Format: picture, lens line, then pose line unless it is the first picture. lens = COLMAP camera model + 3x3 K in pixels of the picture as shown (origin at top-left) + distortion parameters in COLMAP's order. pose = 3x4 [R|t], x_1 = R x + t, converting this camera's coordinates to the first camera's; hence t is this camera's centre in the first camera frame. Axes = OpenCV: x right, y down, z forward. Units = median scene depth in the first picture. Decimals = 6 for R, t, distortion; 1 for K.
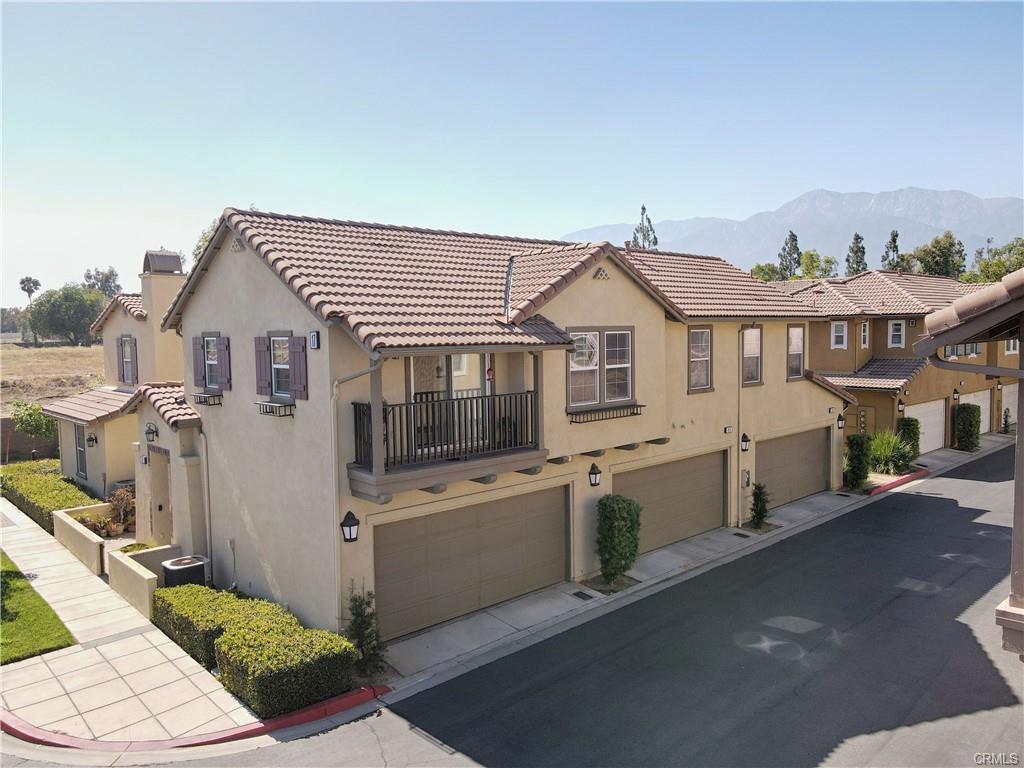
lens RADIAL K [[742.2, 0, 523.8], [0, 742.2, 384.9], [0, 0, 1]] dist [0.005309, -0.000716]
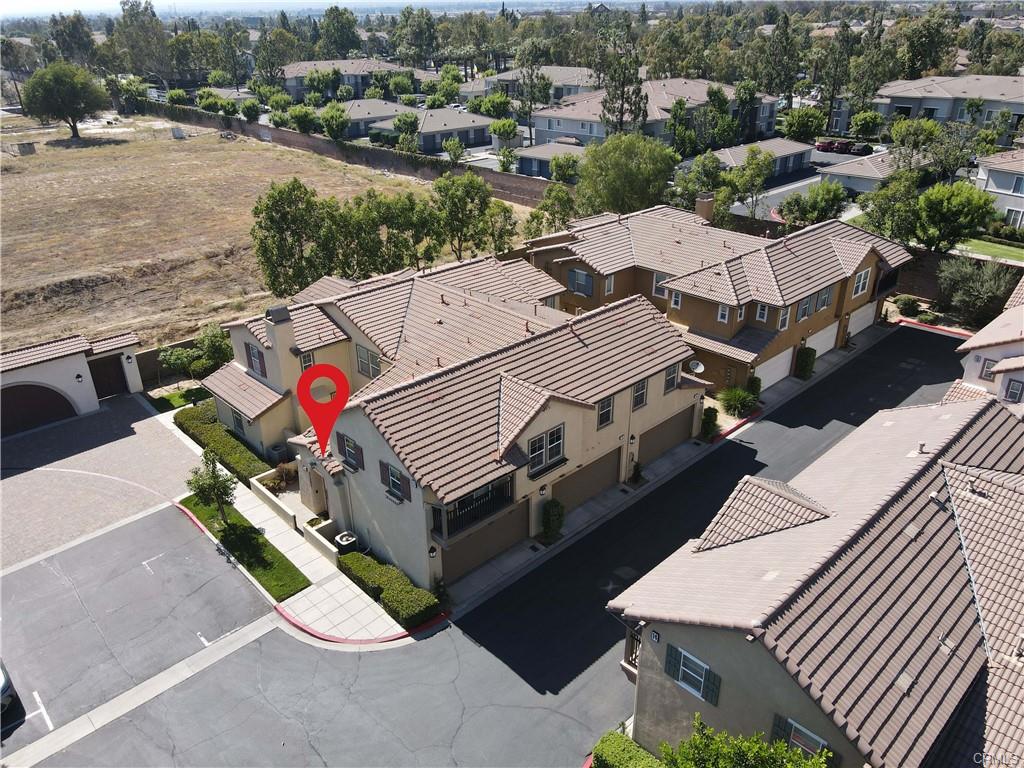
lens RADIAL K [[732.7, 0, 512.0], [0, 732.7, 384.0], [0, 0, 1]] dist [-0.006737, -0.002724]
pose [[0.999966, 0.002616, 0.007821, -0.002155], [-0.005324, 0.929003, 0.370033, -0.933188], [-0.006298, -0.370062, 0.928986, -0.768152]]
